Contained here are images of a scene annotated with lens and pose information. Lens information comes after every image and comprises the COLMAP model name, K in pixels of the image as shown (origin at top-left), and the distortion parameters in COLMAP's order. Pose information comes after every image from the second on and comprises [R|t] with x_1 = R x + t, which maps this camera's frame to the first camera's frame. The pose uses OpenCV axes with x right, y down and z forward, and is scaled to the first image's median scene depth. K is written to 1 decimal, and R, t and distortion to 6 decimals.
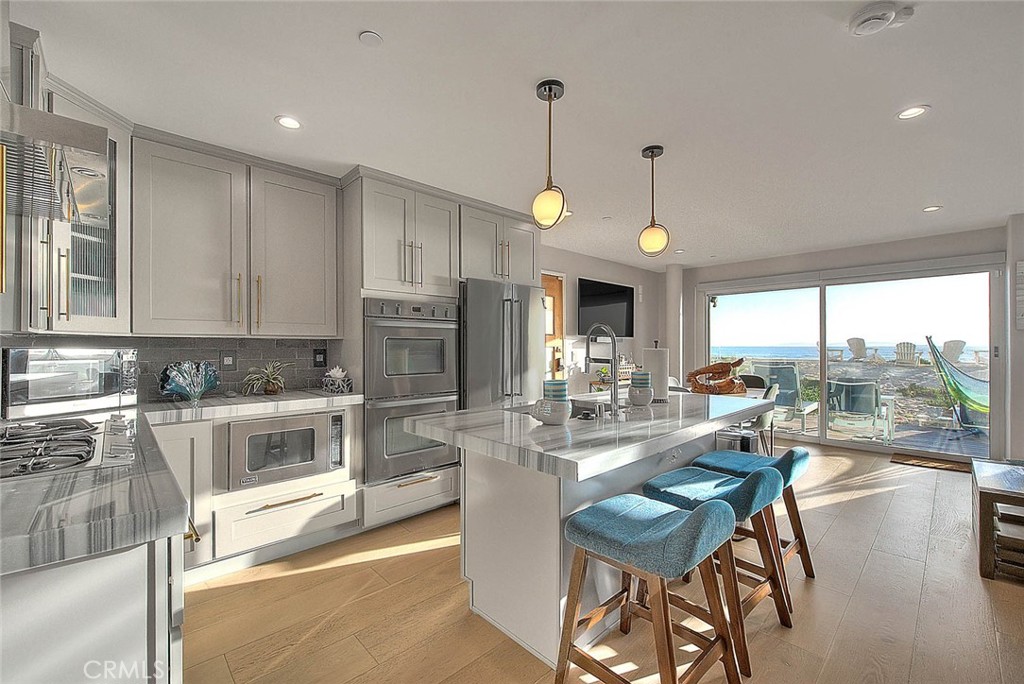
lens RADIAL K [[419.1, 0, 509.4], [0, 419.1, 344.3], [0, 0, 1]] dist [-0.011462, -0.000294]
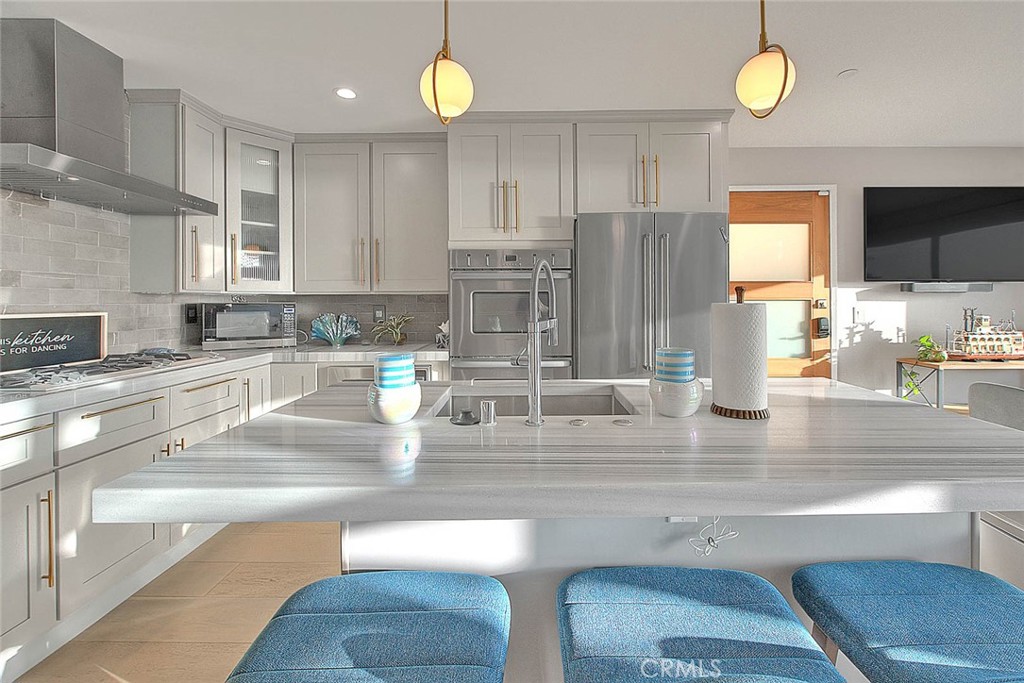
lens RADIAL K [[419.1, 0, 521.8], [0, 419.1, 302.9], [0, 0, 1]] dist [-0.011462, -0.000294]
pose [[0.725152, 0.001732, -0.688586, 0.388240], [0.007836, 0.999911, 0.010768, -0.000383], [0.688544, -0.013204, 0.725074, 0.377966]]
